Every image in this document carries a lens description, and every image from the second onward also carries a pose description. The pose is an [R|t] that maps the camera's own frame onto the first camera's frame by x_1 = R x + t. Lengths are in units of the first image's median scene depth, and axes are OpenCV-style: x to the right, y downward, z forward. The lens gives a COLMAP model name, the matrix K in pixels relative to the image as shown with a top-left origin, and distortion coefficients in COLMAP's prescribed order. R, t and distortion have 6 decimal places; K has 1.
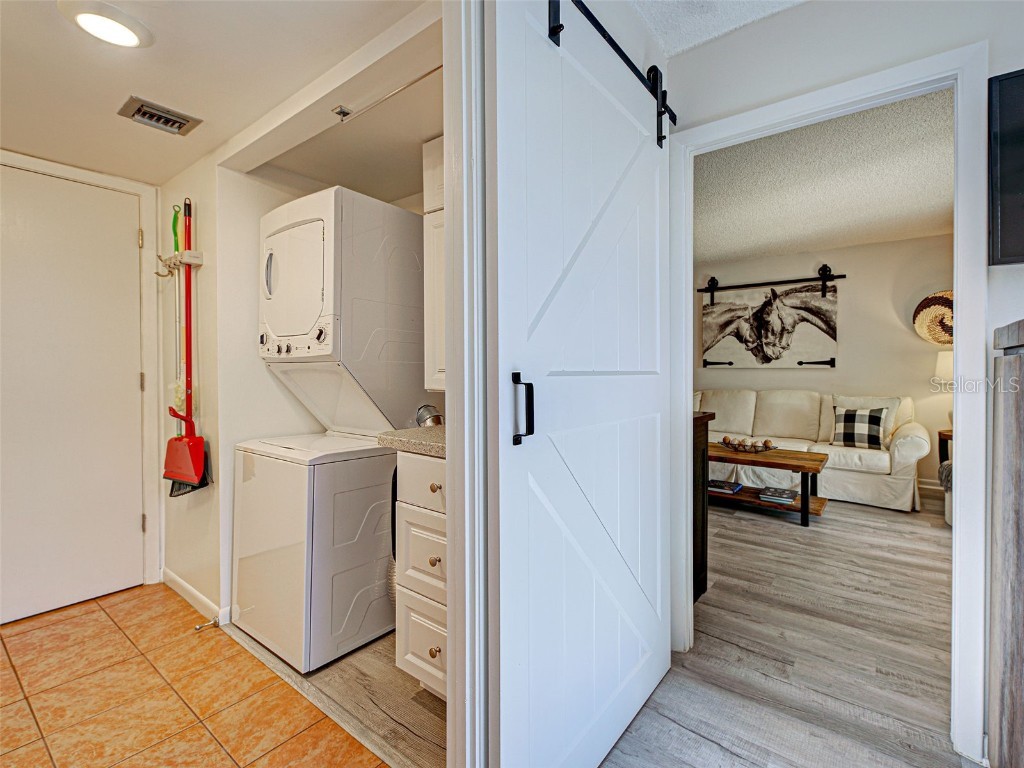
lens RADIAL K [[472.6, 0, 512.6], [0, 472.6, 376.0], [0, 0, 1]] dist [0.002378, -0.000046]
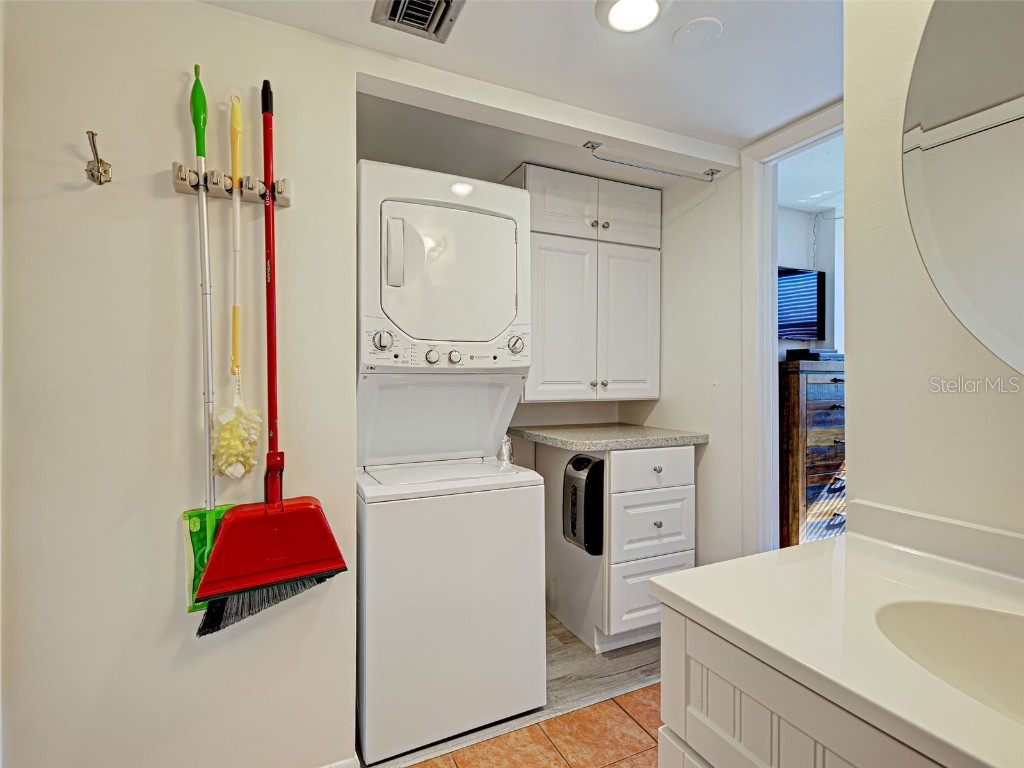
lens RADIAL K [[487.9, 0, 512.0], [0, 487.9, 384.0], [0, 0, 1]] dist [0.001987, -0.000700]
pose [[0.456647, -0.010074, 0.889591, -1.262226], [0.016132, 0.999865, 0.003042, -0.012685], [-0.889502, 0.012962, 0.456748, 0.568763]]
